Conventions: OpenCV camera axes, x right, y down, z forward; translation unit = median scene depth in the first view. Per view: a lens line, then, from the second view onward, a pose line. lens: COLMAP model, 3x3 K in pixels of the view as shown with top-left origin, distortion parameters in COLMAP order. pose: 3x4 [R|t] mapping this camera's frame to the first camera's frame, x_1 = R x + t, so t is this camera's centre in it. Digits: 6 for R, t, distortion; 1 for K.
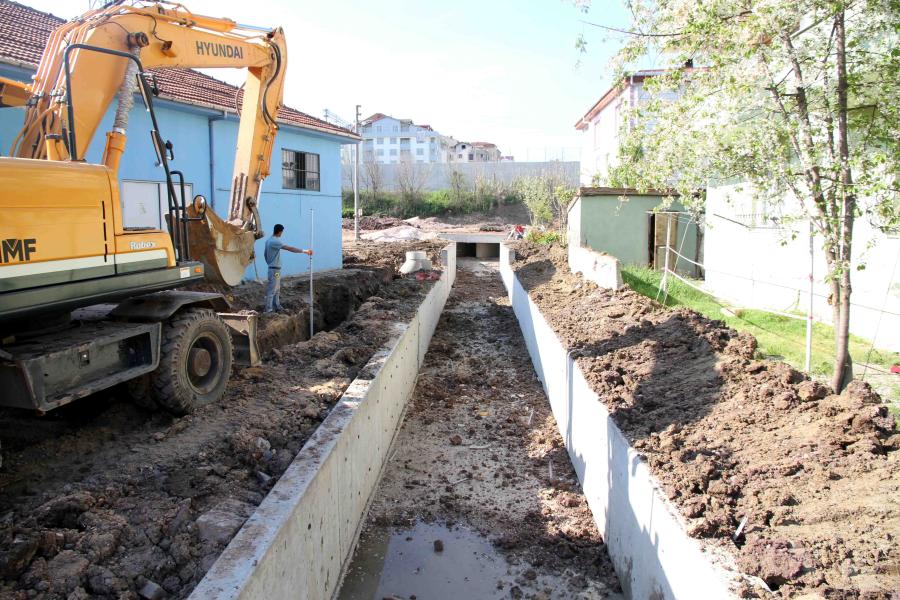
lens RADIAL K [[645.6, 0, 450.1], [0, 645.6, 298.5], [0, 0, 1]] dist [-0.113316, 0.065434]
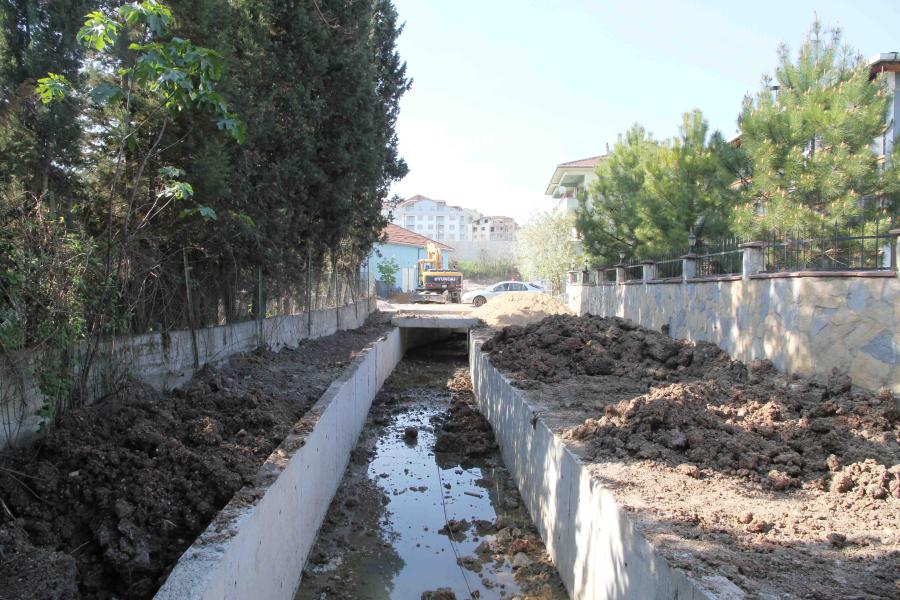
lens RADIAL K [[645.6, 0, 450.2], [0, 645.6, 298.5], [0, 0, 1]] dist [-0.113316, 0.065434]
pose [[0.999355, 0.020756, -0.029298, -0.010248], [-0.023462, 0.995174, -0.095279, 0.030148], [0.027179, 0.095905, 0.995019, -0.238460]]
